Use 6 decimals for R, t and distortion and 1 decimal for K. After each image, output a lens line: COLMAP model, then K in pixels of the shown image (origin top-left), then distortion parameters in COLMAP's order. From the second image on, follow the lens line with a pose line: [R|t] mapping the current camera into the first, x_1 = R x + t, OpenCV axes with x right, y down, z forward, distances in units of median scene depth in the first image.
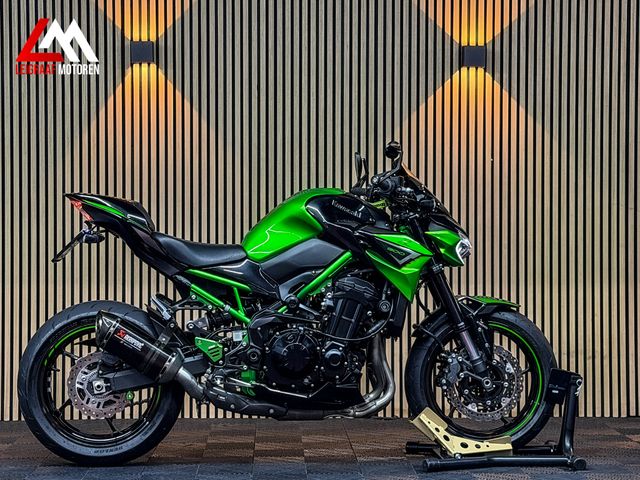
lens RADIAL K [[1428.6, 0, 315.6], [0, 1428.6, 238.6], [0, 0, 1]] dist [0.143165, 0.000000]
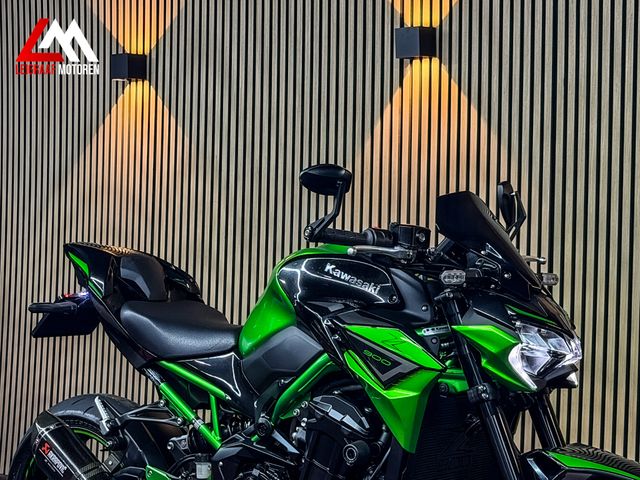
lens RADIAL K [[1428.6, 0, 305.4], [0, 1428.6, 233.4], [0, 0, 1]] dist [0.143165, 0.000000]
pose [[0.737670, 0.016864, -0.674951, 0.408909], [-0.029104, 0.999553, -0.006834, -0.035058], [0.674534, 0.024685, 0.737831, 0.546963]]
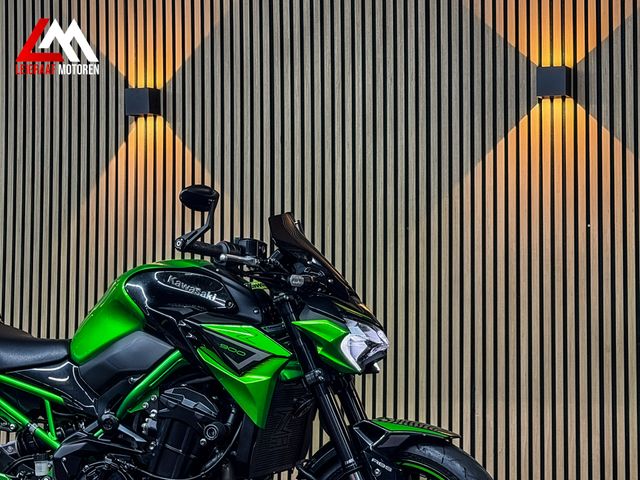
lens RADIAL K [[1428.6, 0, 316.1], [0, 1428.6, 231.0], [0, 0, 1]] dist [0.143165, 0.000000]
pose [[0.925517, -0.022218, -0.378053, 0.341267], [-0.008199, 0.996868, -0.078657, 0.005595], [0.378617, 0.075898, 0.922436, 0.378827]]
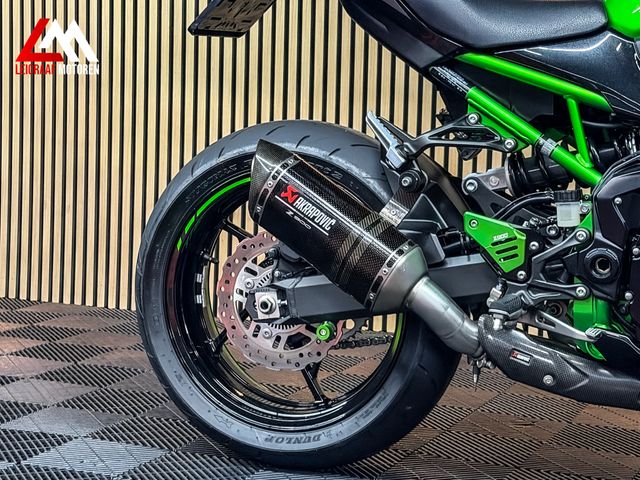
lens RADIAL K [[1428.6, 0, 315.0], [0, 1428.6, 223.9], [0, 0, 1]] dist [0.143165, 0.000000]
pose [[0.903970, 0.063439, -0.422863, 0.055528], [-0.023543, 0.994817, 0.098916, 0.030649], [0.426947, -0.079462, 0.900779, 0.584401]]
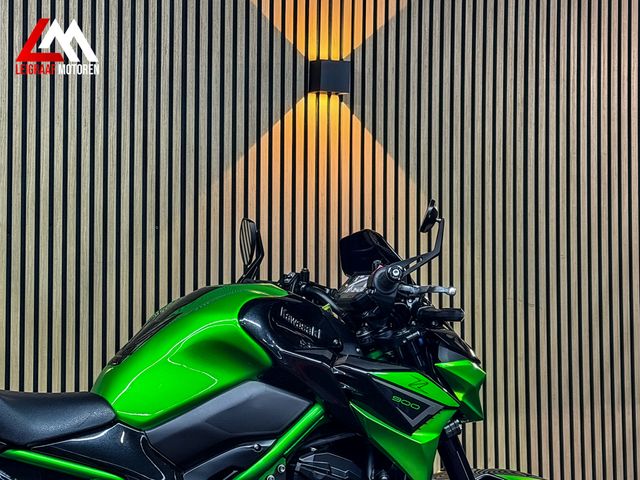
lens RADIAL K [[1428.6, 0, 319.6], [0, 1428.6, 235.7], [0, 0, 1]] dist [0.143165, 0.000000]
pose [[0.932237, 0.013652, 0.361590, -0.167945], [0.003635, 0.998884, -0.047087, -0.028364], [-0.361829, 0.045211, 0.931147, 0.491137]]
